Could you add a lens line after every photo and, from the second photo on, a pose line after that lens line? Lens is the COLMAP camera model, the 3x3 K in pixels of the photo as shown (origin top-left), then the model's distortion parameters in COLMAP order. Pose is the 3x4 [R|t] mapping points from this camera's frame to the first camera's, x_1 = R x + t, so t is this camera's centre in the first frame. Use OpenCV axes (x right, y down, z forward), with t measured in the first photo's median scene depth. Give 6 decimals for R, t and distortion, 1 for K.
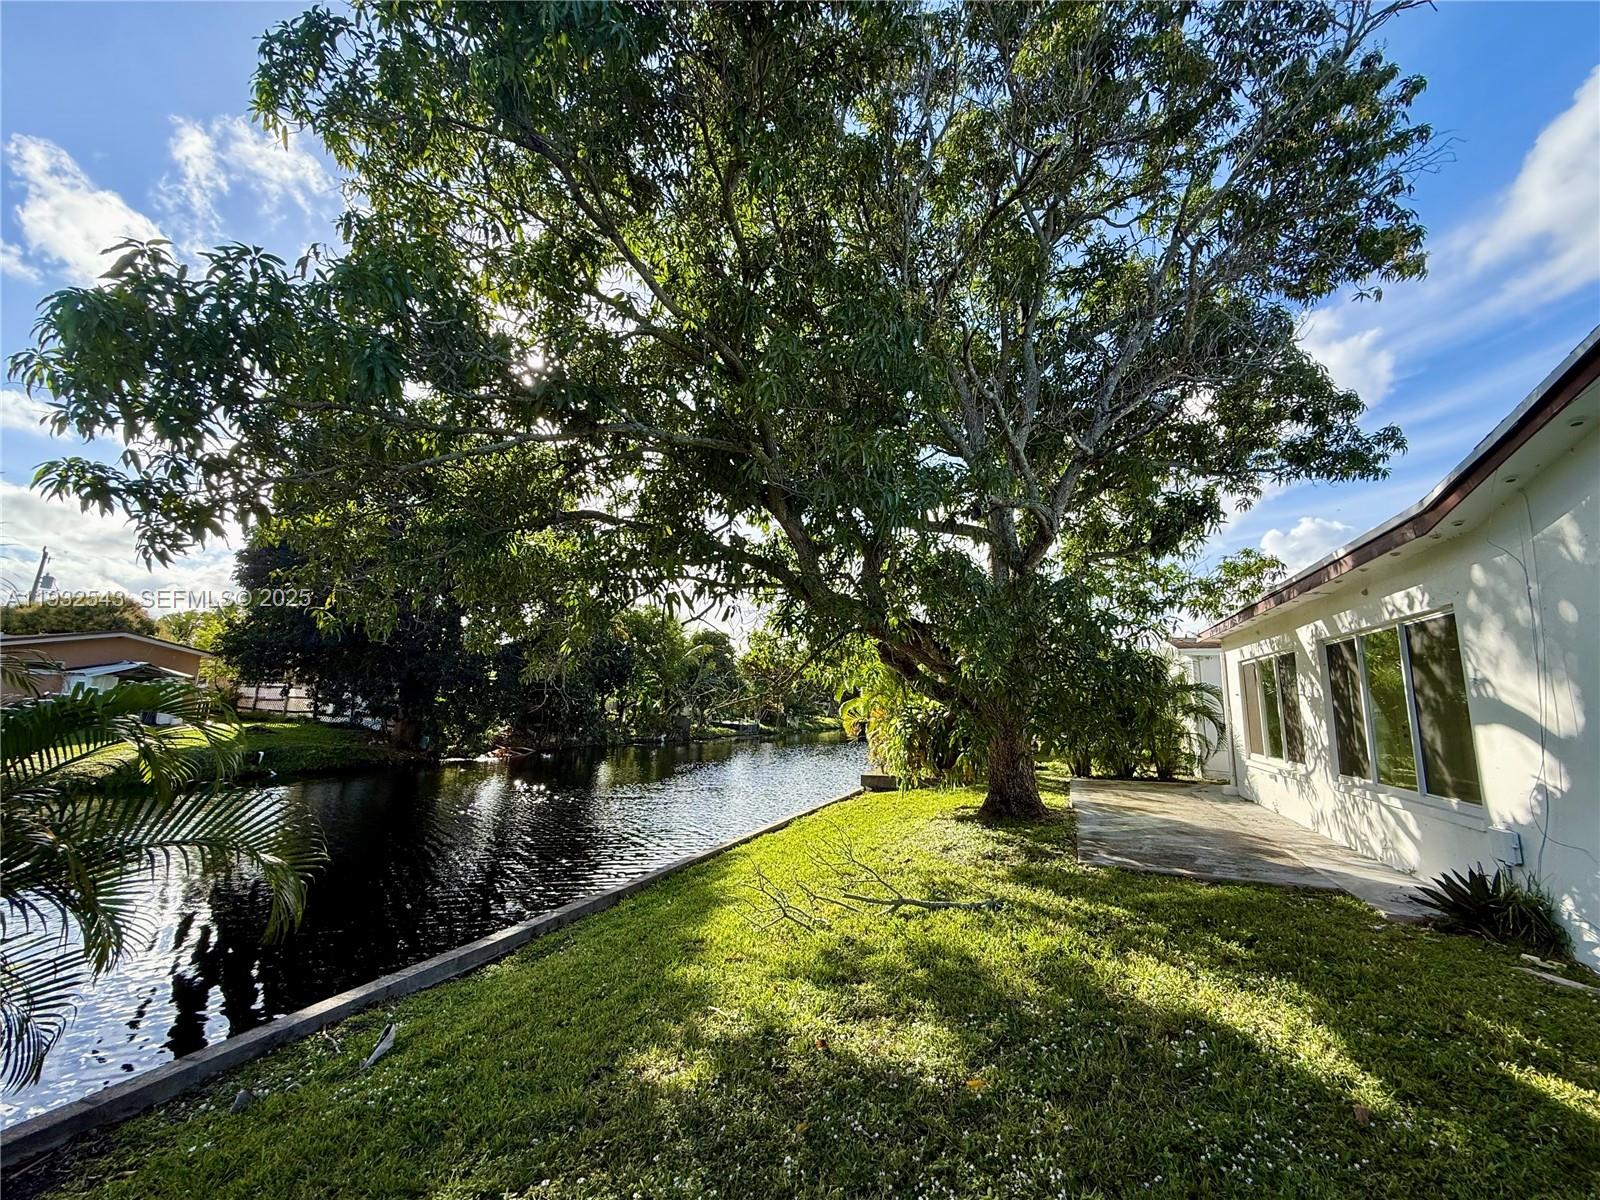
lens RADIAL K [[655.0, 0, 800.0], [0, 655.0, 600.0], [0, 0, 1]] dist [-0.003074, -0.000305]
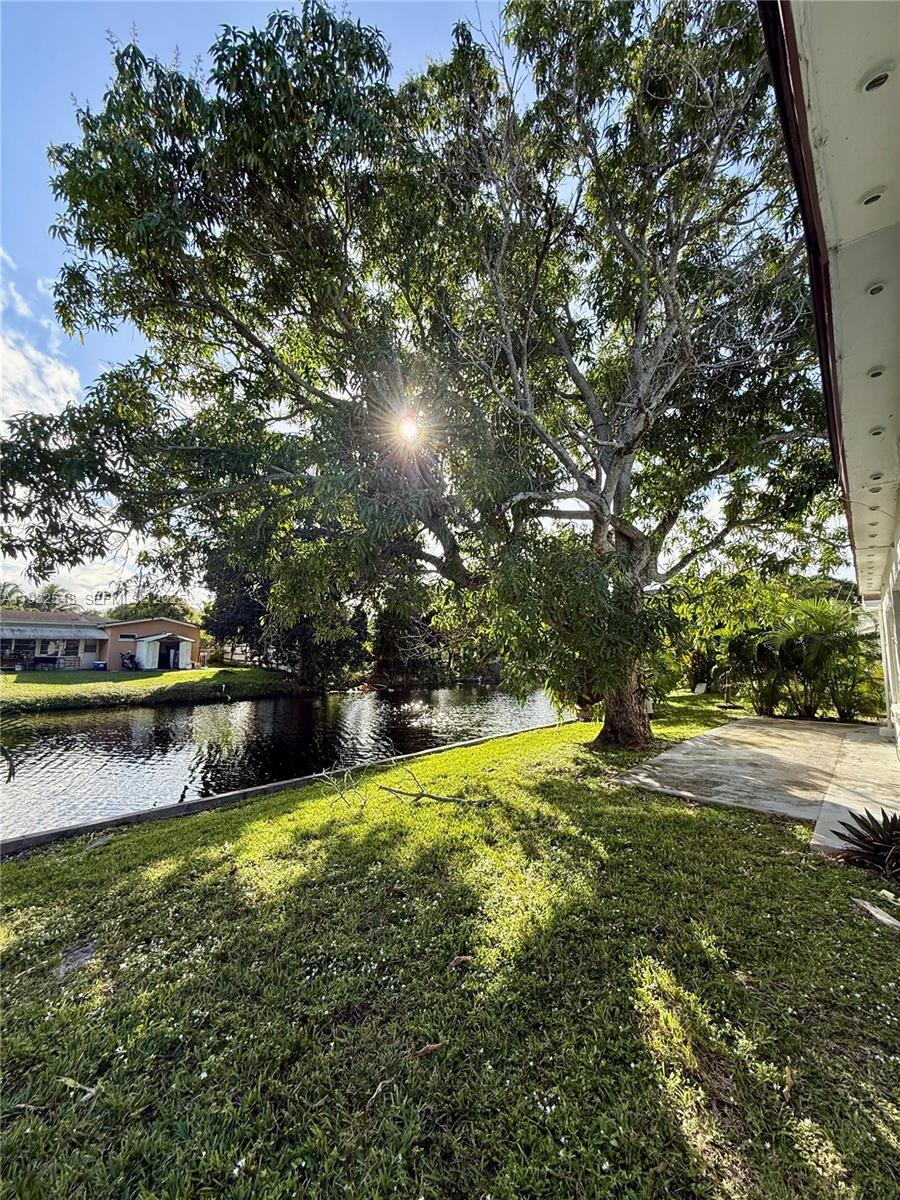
lens RADIAL K [[491.3, 0, 450.0], [0, 491.3, 600.0], [0, 0, 1]] dist [-0.003074, -0.000305]
pose [[0.944513, -0.042442, -0.325720, 0.589558], [0.057757, 0.997627, 0.037488, 0.006686], [0.323356, -0.054220, 0.944723, 0.045191]]
